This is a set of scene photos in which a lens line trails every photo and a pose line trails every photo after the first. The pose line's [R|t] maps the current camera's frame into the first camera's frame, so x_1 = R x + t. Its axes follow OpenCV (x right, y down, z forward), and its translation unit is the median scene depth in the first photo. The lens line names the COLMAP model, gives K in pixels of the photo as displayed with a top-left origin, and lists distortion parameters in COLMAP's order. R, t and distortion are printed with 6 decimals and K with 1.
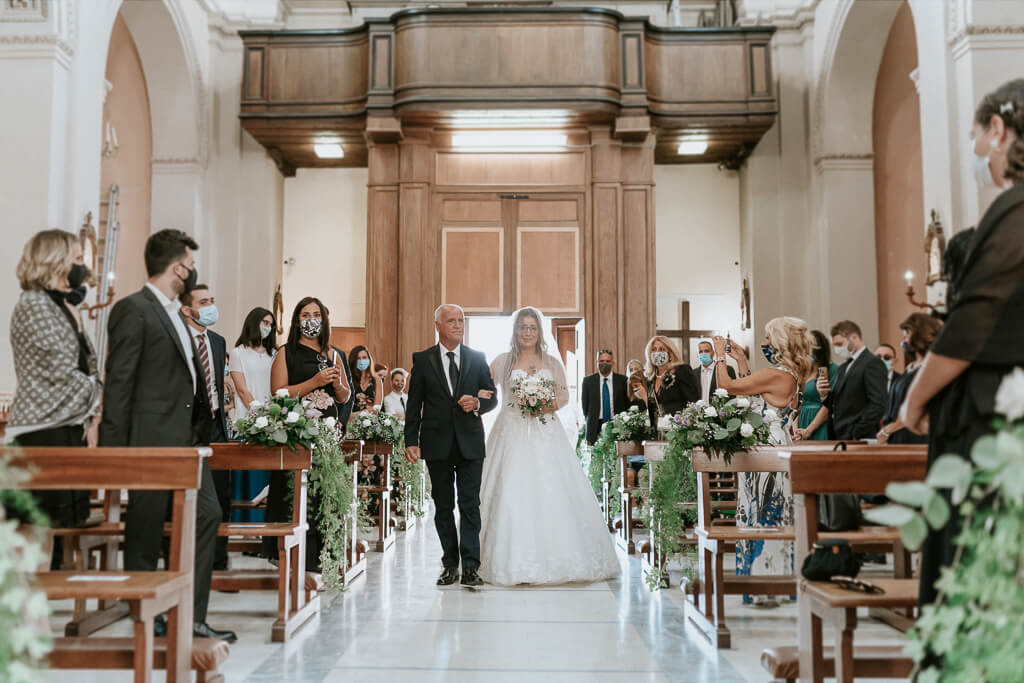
lens RADIAL K [[1131.1, 0, 512.0], [0, 1131.1, 341.5], [0, 0, 1]] dist [-0.018480, -0.008128]
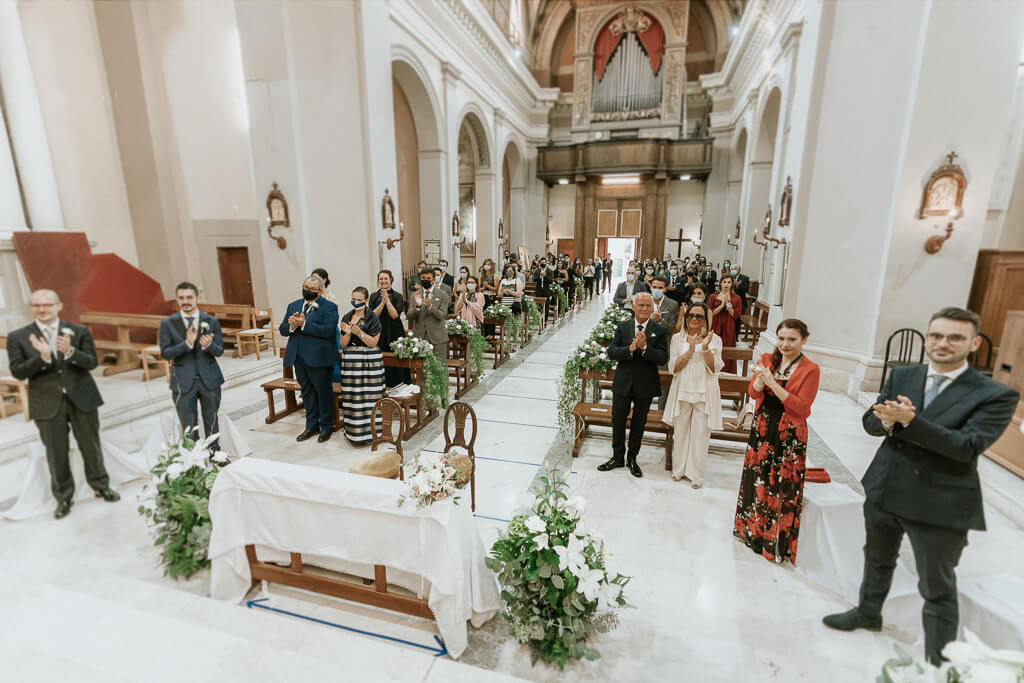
lens RADIAL K [[476.2, 0, 512.0], [0, 476.2, 341.5], [0, 0, 1]] dist [-0.000495, 0.000100]
pose [[0.965121, 0.055511, -0.255852, 0.069721], [0.012199, 0.966666, 0.255749, -0.088873], [0.261520, -0.249950, 0.932272, -0.428603]]
